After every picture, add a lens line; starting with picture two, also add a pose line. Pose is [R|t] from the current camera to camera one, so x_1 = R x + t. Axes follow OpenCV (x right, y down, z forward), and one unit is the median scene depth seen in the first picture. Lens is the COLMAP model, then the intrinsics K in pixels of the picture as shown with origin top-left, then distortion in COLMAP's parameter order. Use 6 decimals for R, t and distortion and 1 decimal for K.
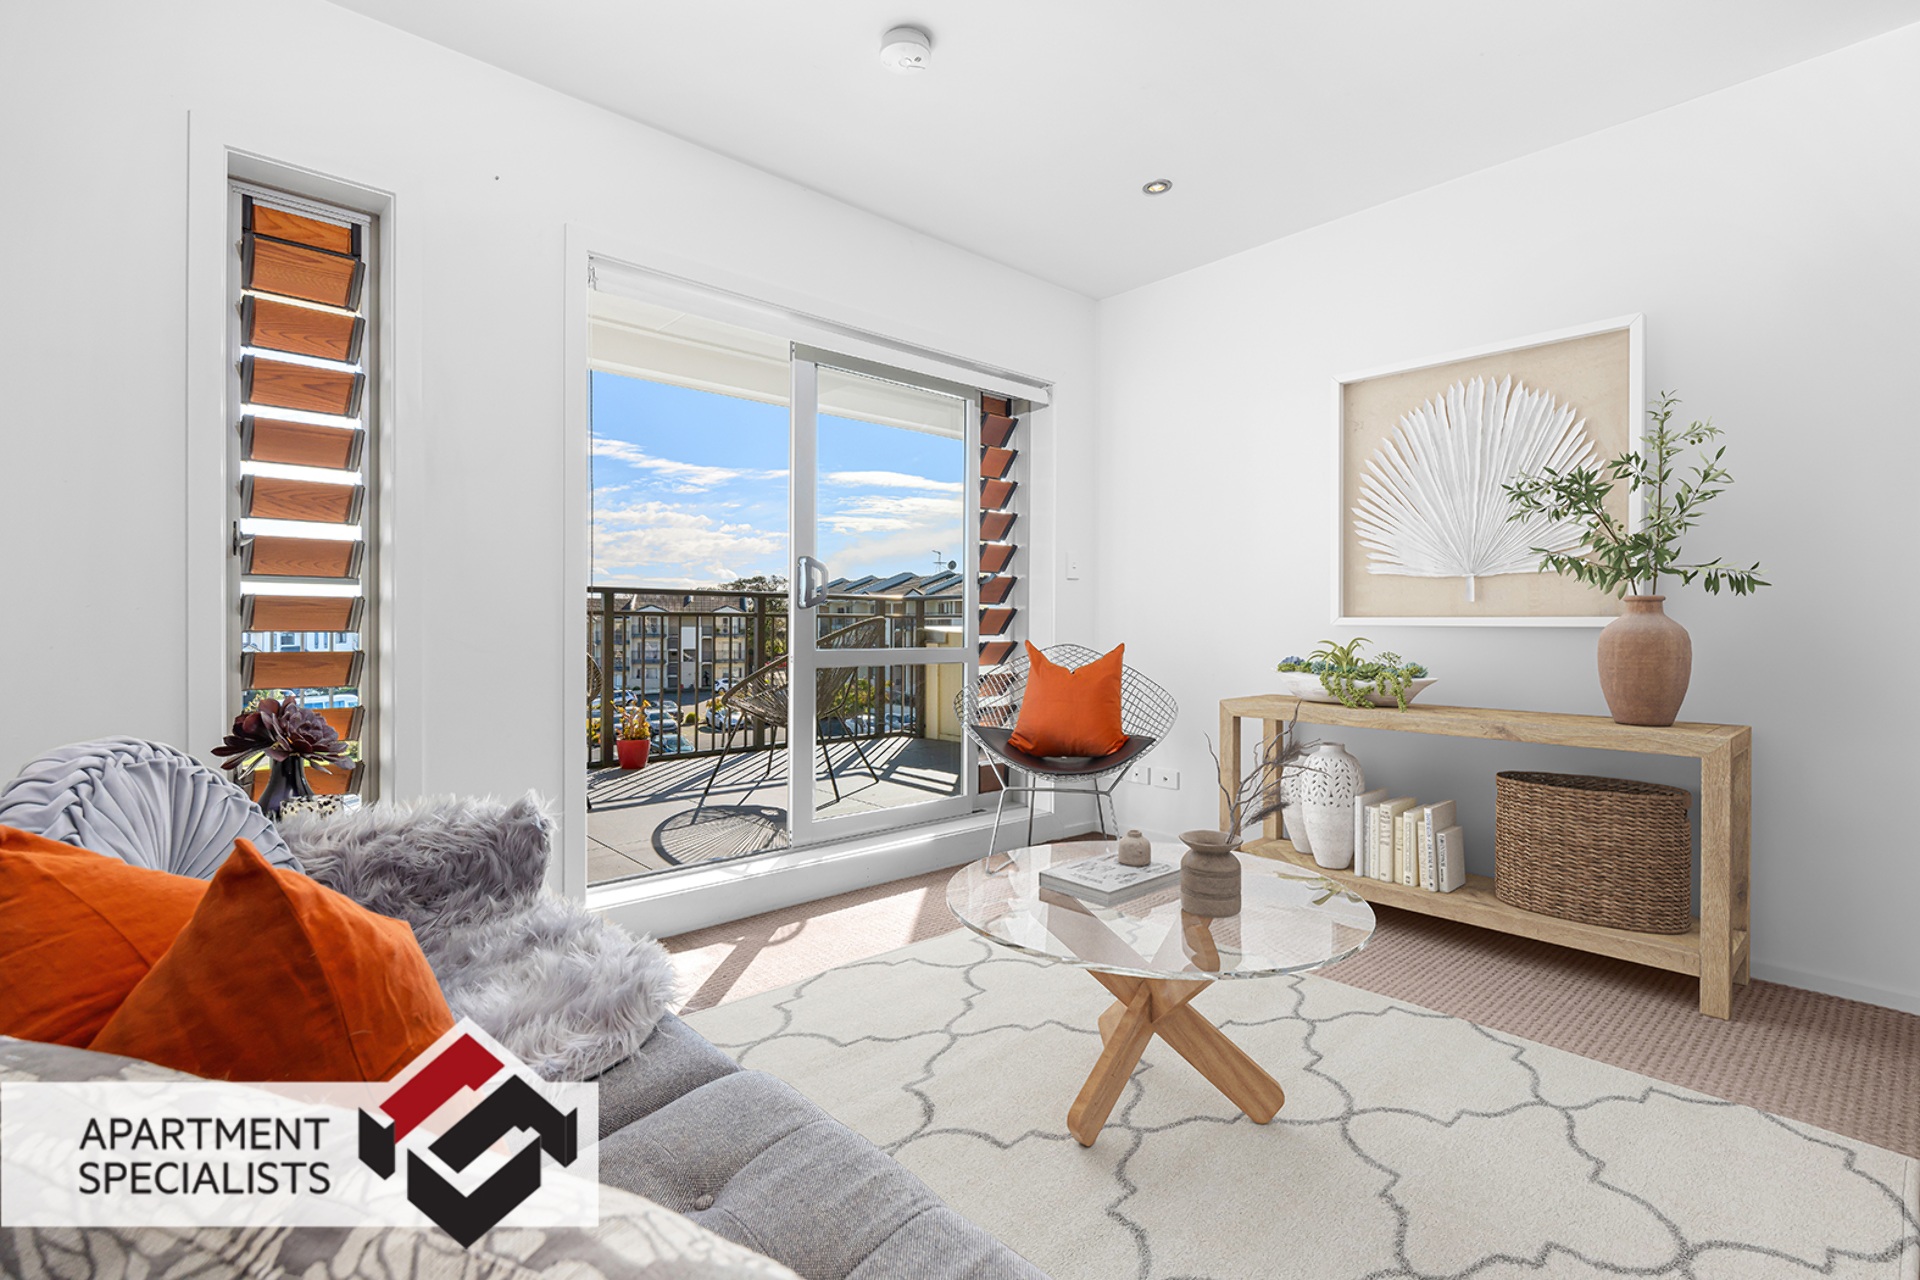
lens RADIAL K [[891.8, 0, 949.6], [0, 891.8, 633.9], [0, 0, 1]] dist [0.005572, -0.001347]
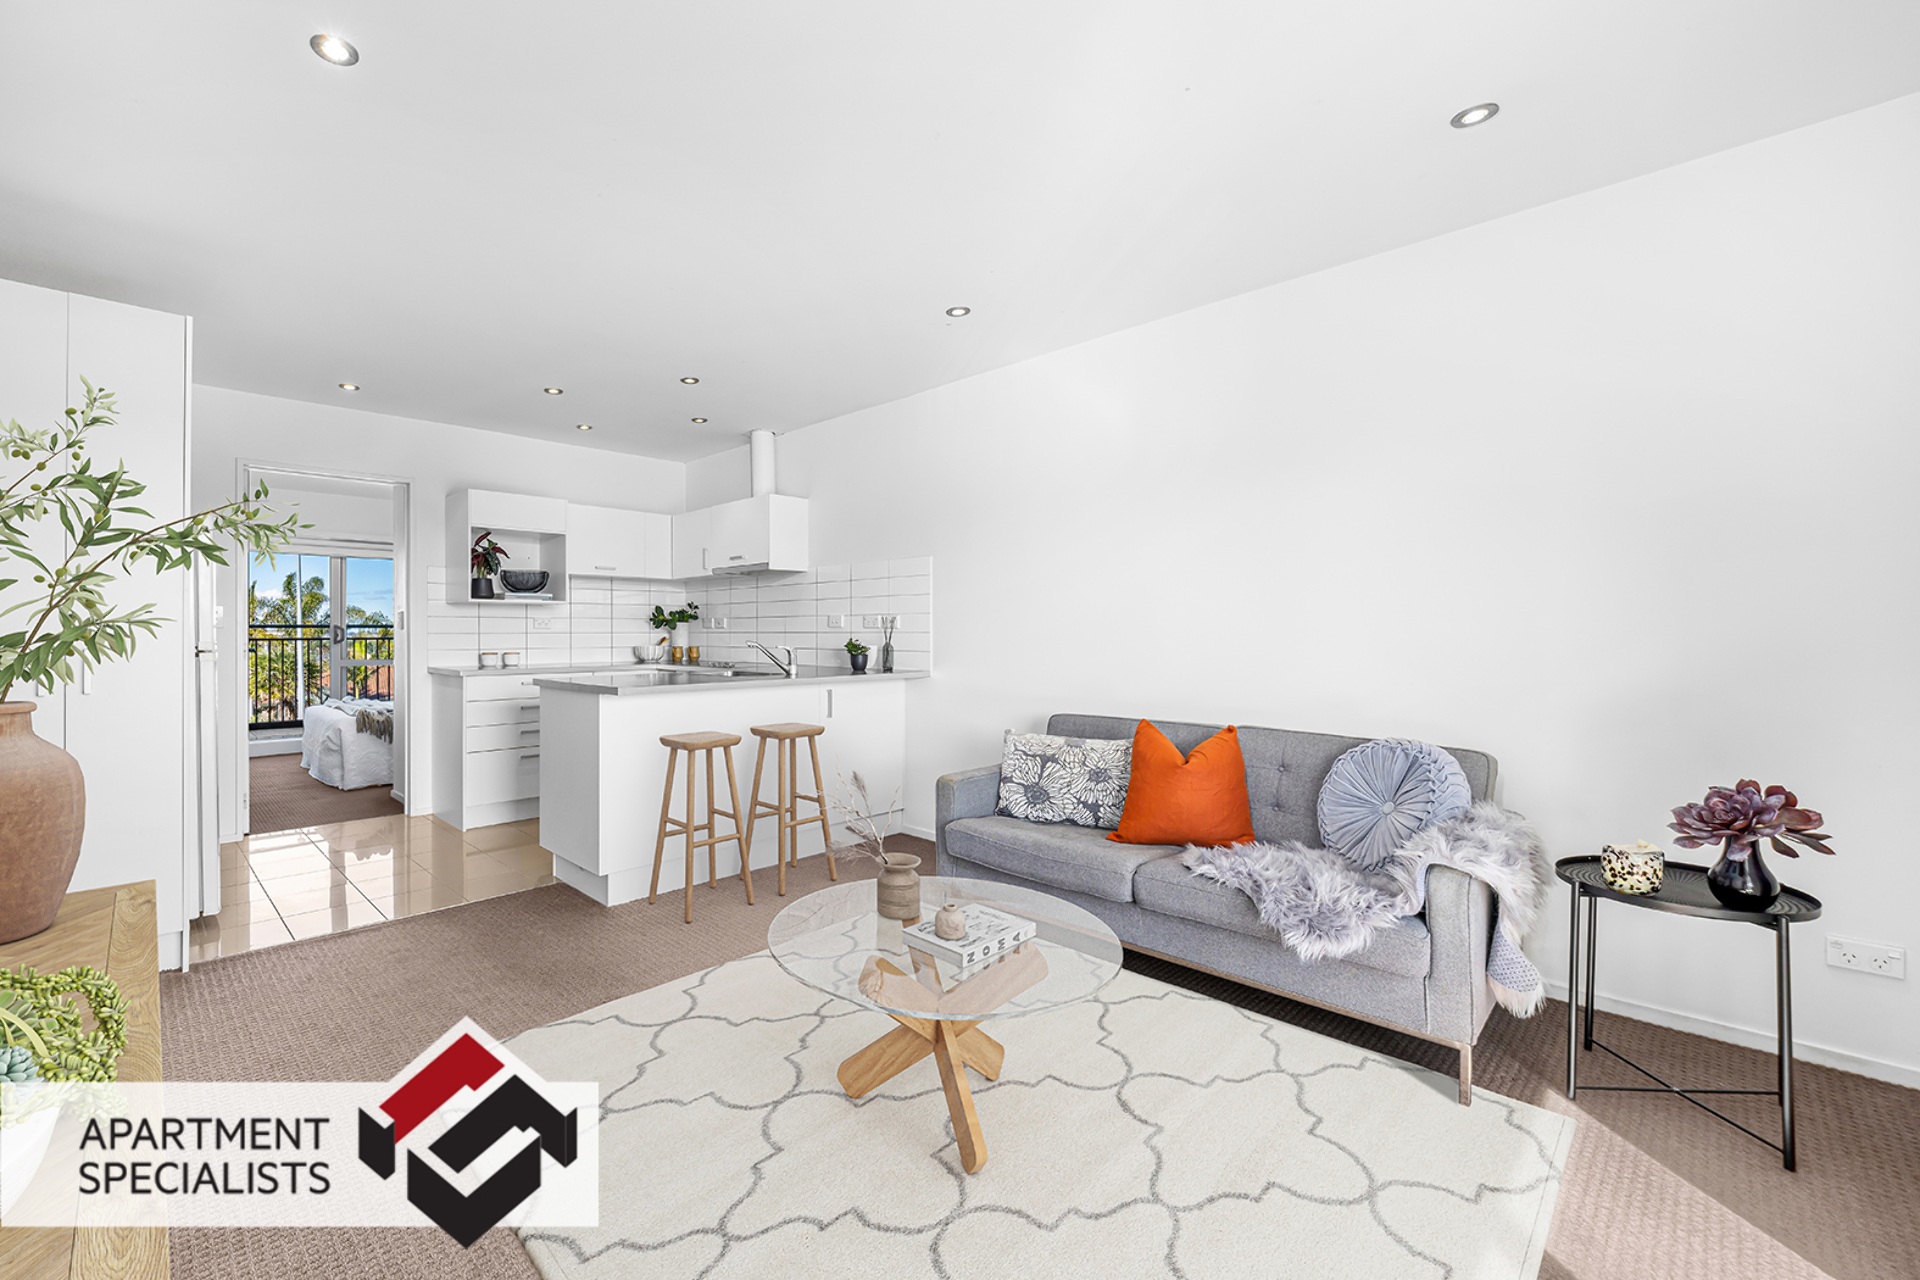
lens RADIAL K [[773.6, 0, 826.6], [0, 773.6, 635.8], [0, 0, 1]] dist [-0.000339, 0.000036]
pose [[-0.999927, -0.001838, 0.011964, 0.272415], [-0.001671, 0.999901, 0.013966, -0.085285], [-0.011989, 0.013945, -0.999831, 1.509844]]
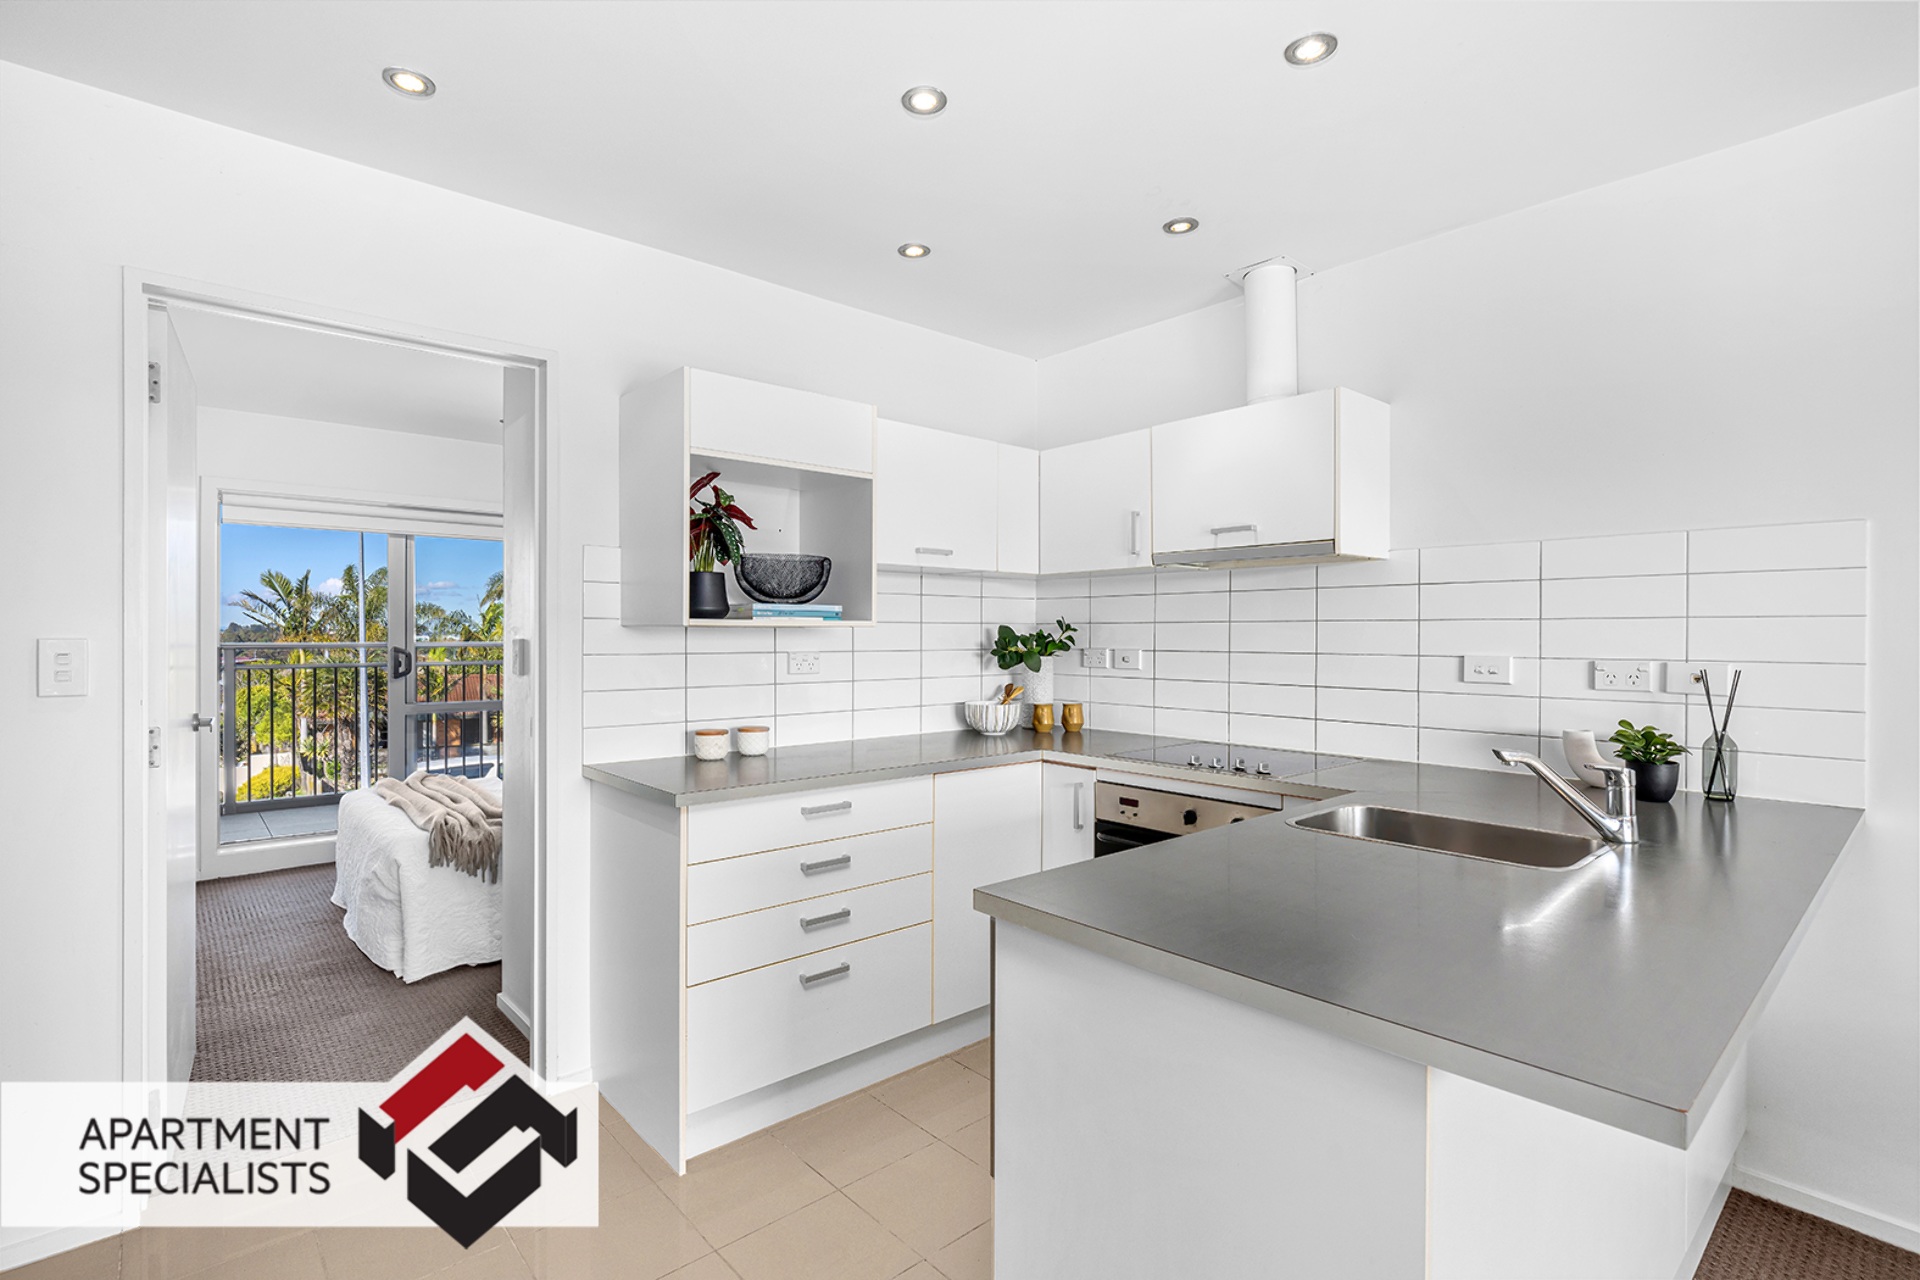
lens RADIAL K [[870.3, 0, 960.0], [0, 870.3, 640.0], [0, 0, 1]] dist [-0.001056, -0.000076]
pose [[-0.999913, -0.004714, 0.012286, 0.904182], [-0.004495, 0.999831, 0.017827, -0.147492], [-0.012368, 0.017771, -0.999766, 0.490765]]
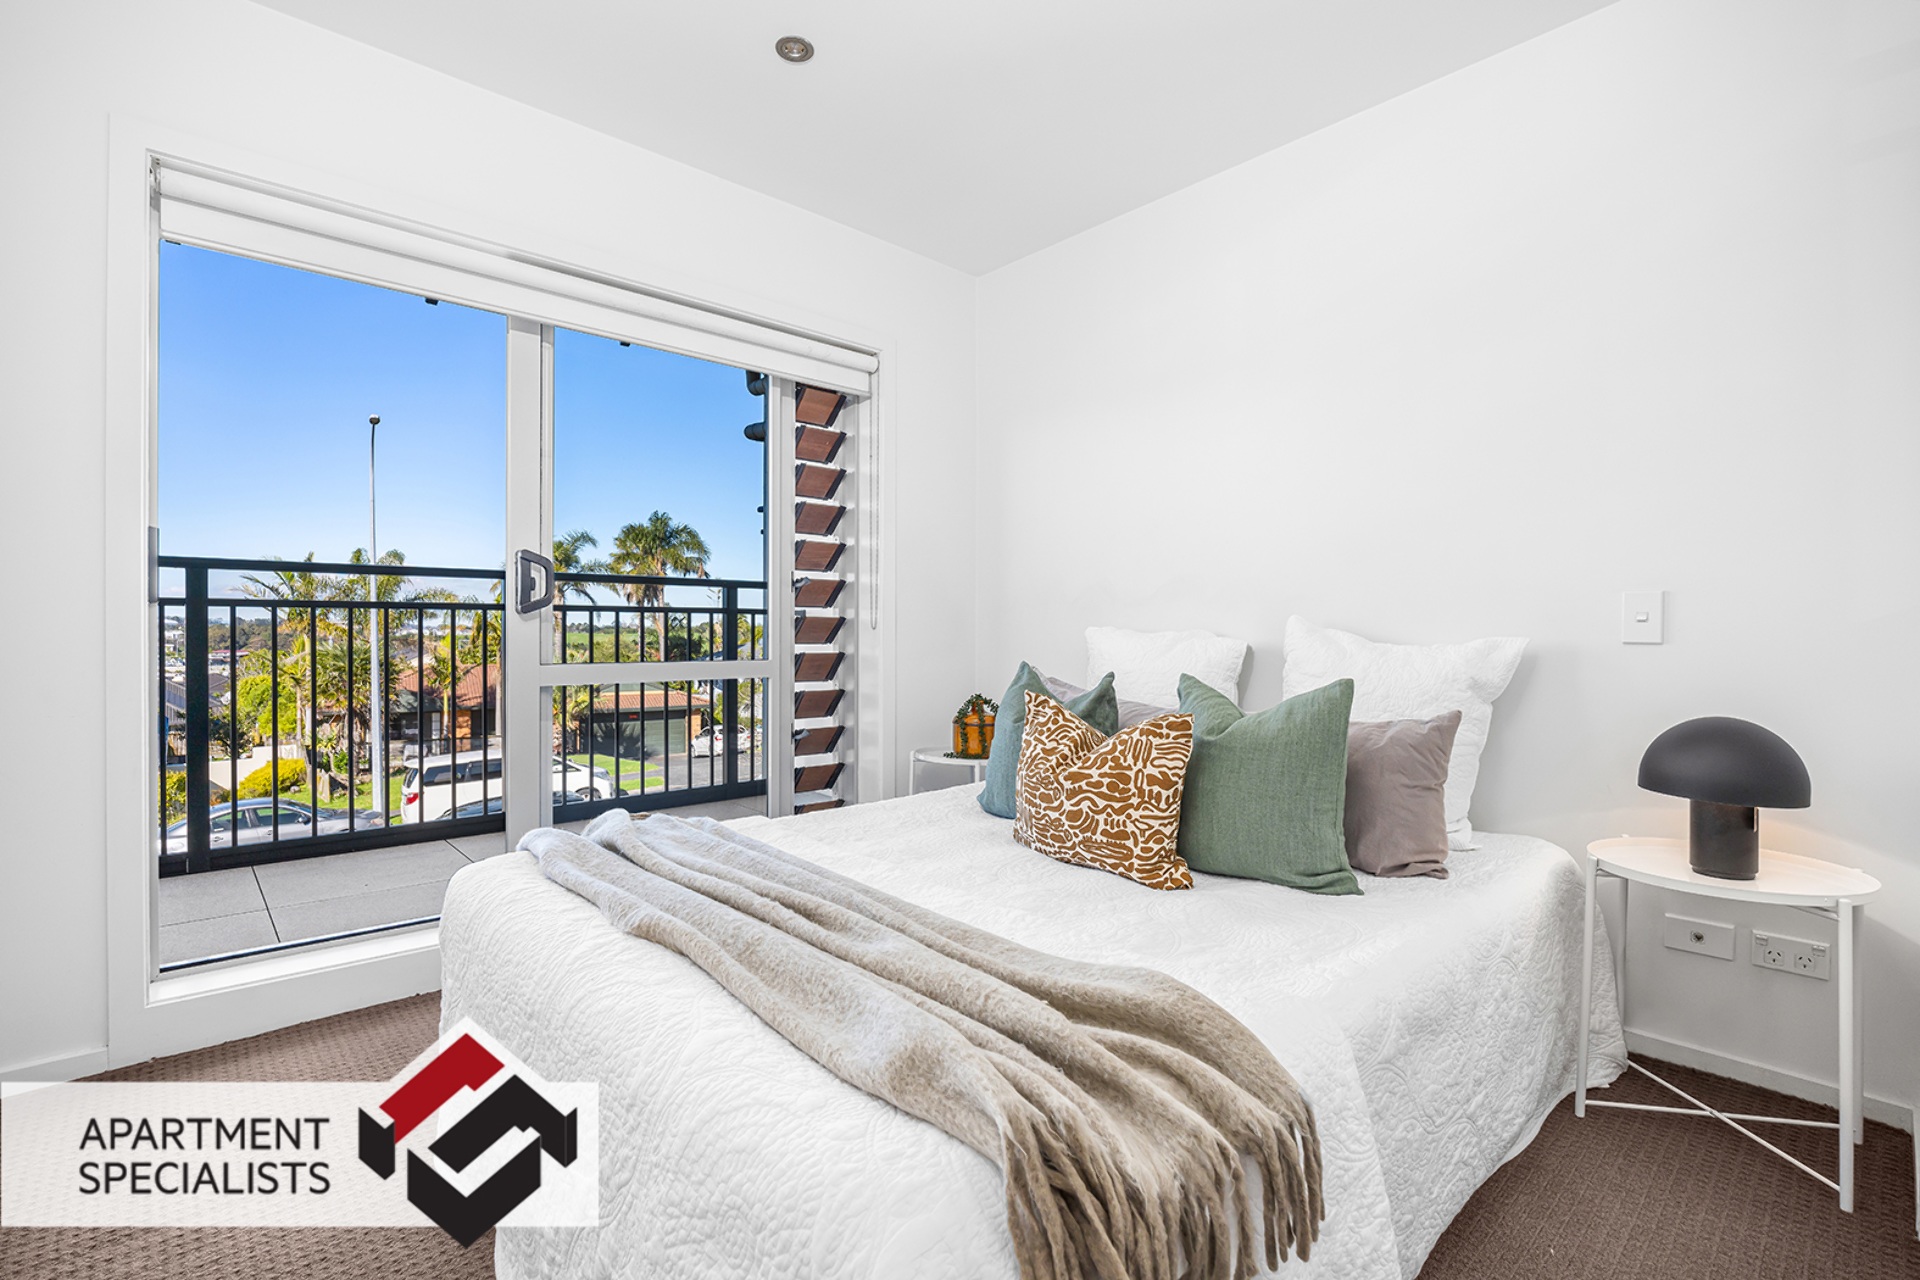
lens RADIAL K [[861.9, 0, 960.0], [0, 861.9, 640.0], [0, 0, 1]] dist [0.001154, 0.000230]
pose [[-0.999901, -0.009443, 0.010459, 1.834768], [-0.009195, 0.999681, 0.023528, 0.004694], [-0.010678, 0.023430, -0.999668, -0.652583]]
